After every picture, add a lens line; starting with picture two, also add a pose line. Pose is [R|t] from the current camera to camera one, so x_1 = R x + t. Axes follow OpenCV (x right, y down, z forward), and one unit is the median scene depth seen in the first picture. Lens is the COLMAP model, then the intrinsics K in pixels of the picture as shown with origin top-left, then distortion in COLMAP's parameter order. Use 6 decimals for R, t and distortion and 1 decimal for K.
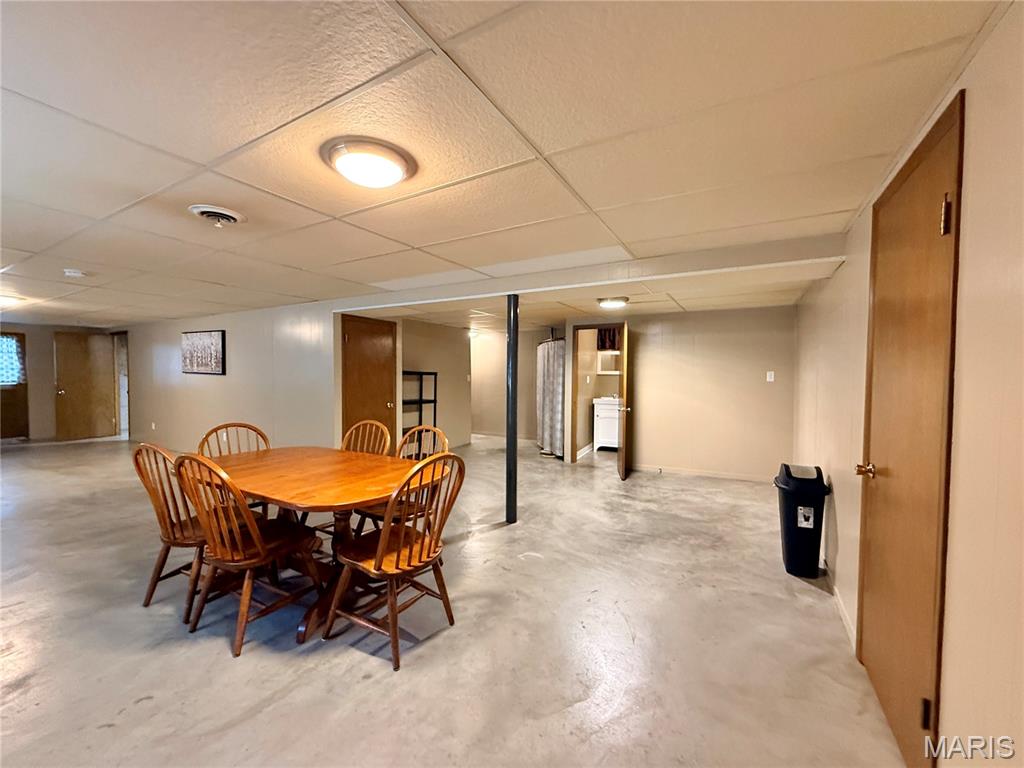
lens RADIAL K [[409.0, 0, 509.5], [0, 409.0, 384.8], [0, 0, 1]] dist [0.000423, 0.000044]
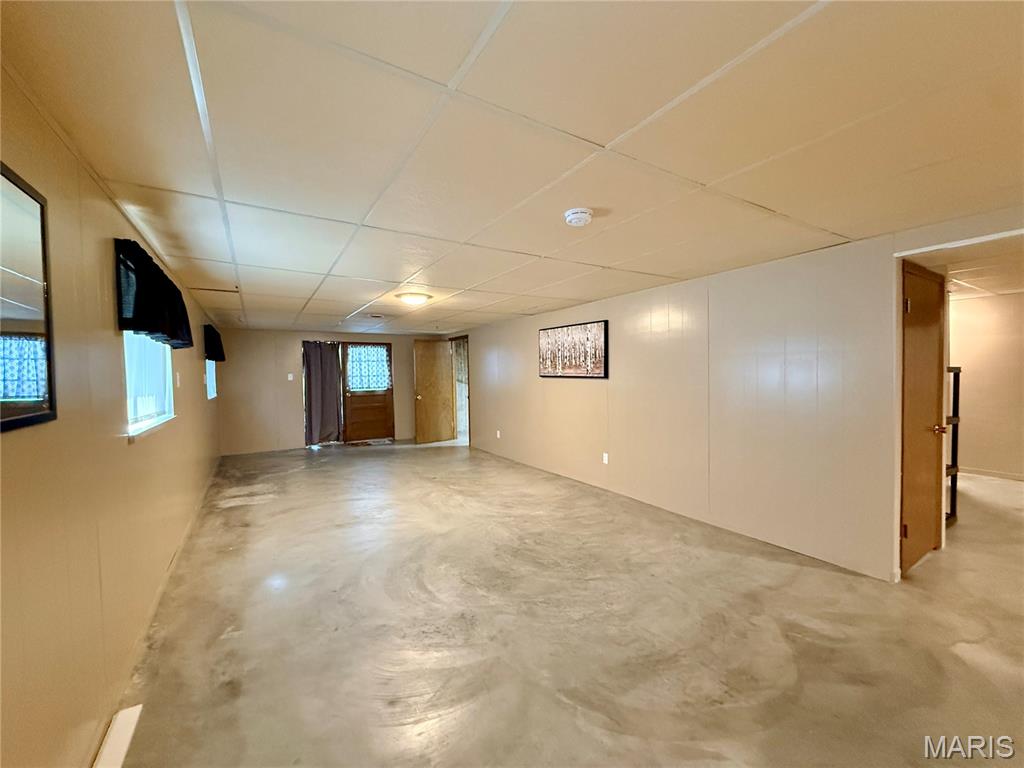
lens RADIAL K [[409.0, 0, 509.5], [0, 409.0, 384.8], [0, 0, 1]] dist [0.000423, 0.000044]
pose [[0.880190, -0.007987, -0.474555, -0.665535], [0.008242, 0.999965, -0.001544, -0.017009], [0.474551, -0.002553, 0.880225, 0.321743]]
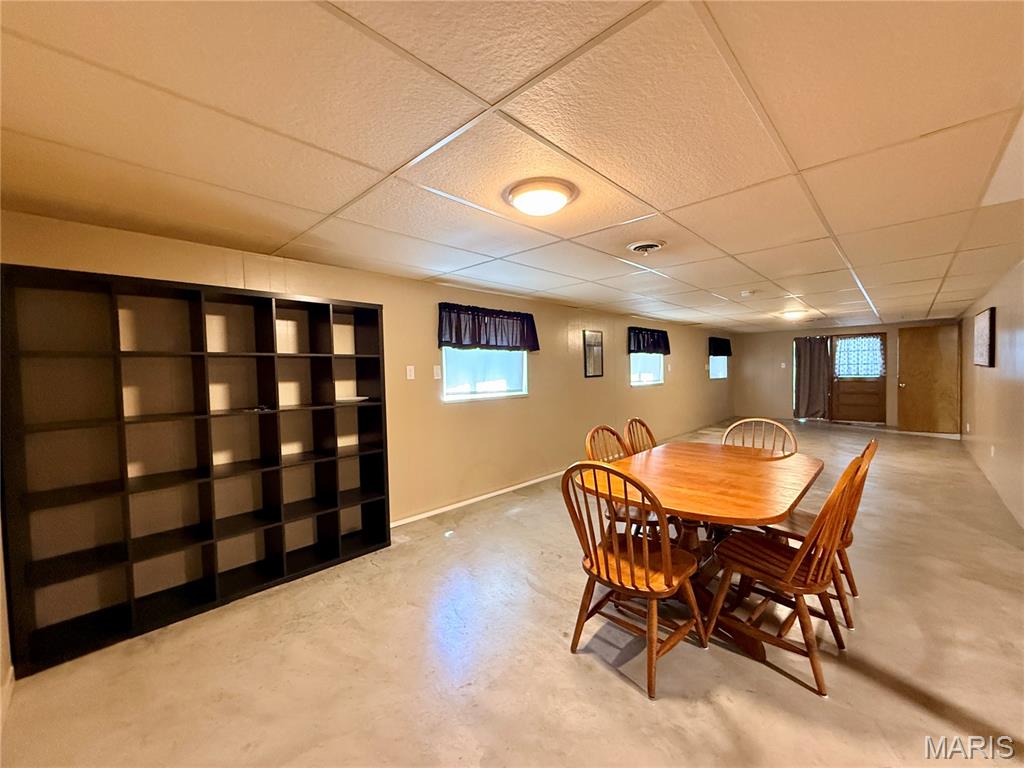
lens RADIAL K [[409.0, 0, 509.5], [0, 409.0, 384.8], [0, 0, 1]] dist [0.000423, 0.000044]
pose [[-0.238364, 0.030005, -0.970712, 0.306973], [-0.010937, 0.999376, 0.033576, -0.010648], [0.971114, 0.018620, -0.237888, 0.431676]]
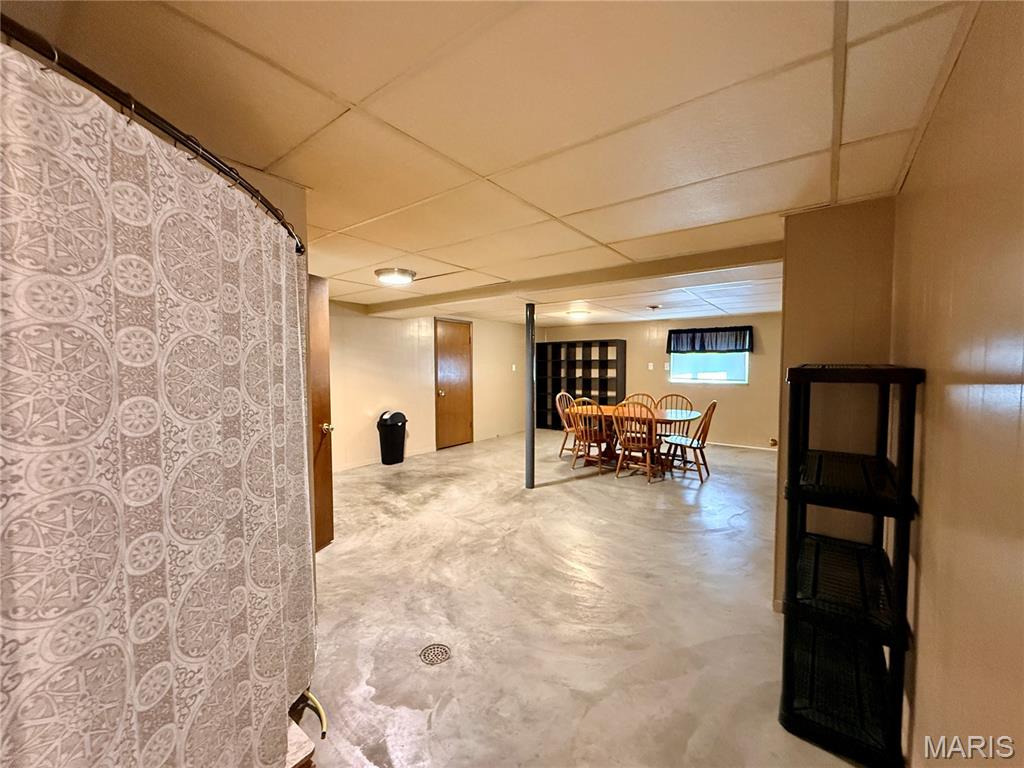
lens RADIAL K [[409.0, 0, 509.5], [0, 409.0, 384.8], [0, 0, 1]] dist [0.000423, 0.000044]
pose [[-0.992108, -0.011755, 0.124832, -0.068542], [-0.002549, 0.997281, 0.073651, -0.052670], [-0.125358, 0.072751, -0.989441, 1.786666]]
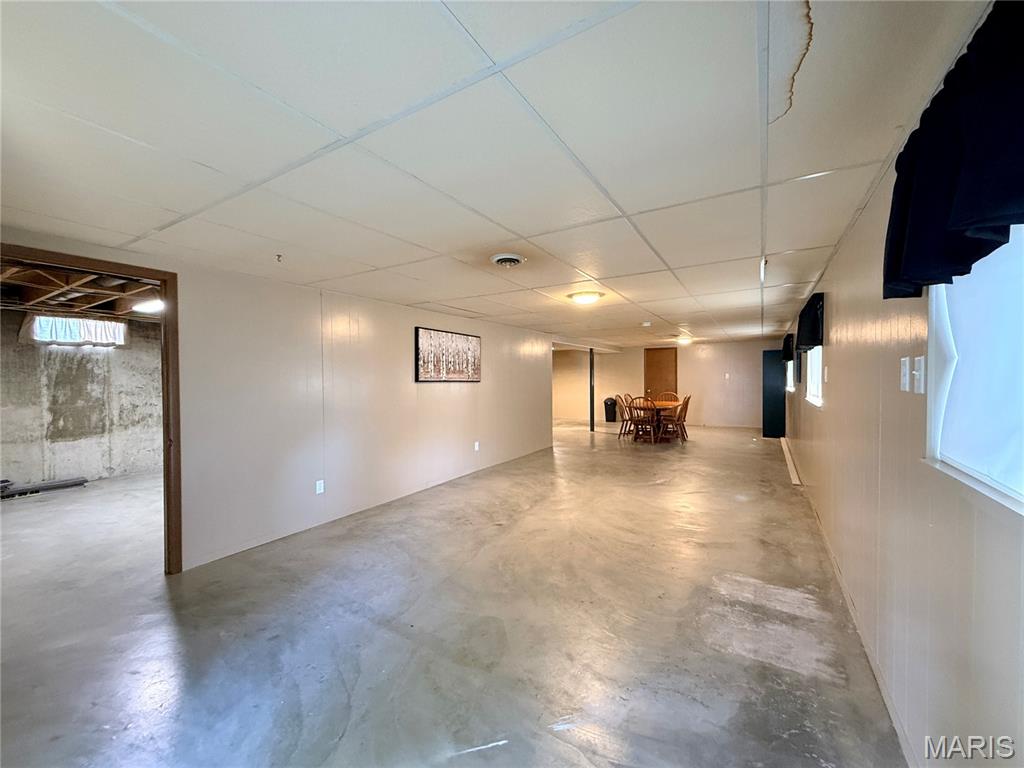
lens RADIAL K [[409.0, 0, 509.5], [0, 409.0, 384.8], [0, 0, 1]] dist [0.000423, 0.000044]
pose [[0.025927, -0.026739, 0.999306, -2.254699], [0.038942, 0.998910, 0.025718, -0.054333], [-0.998905, 0.038249, 0.026940, 1.213324]]
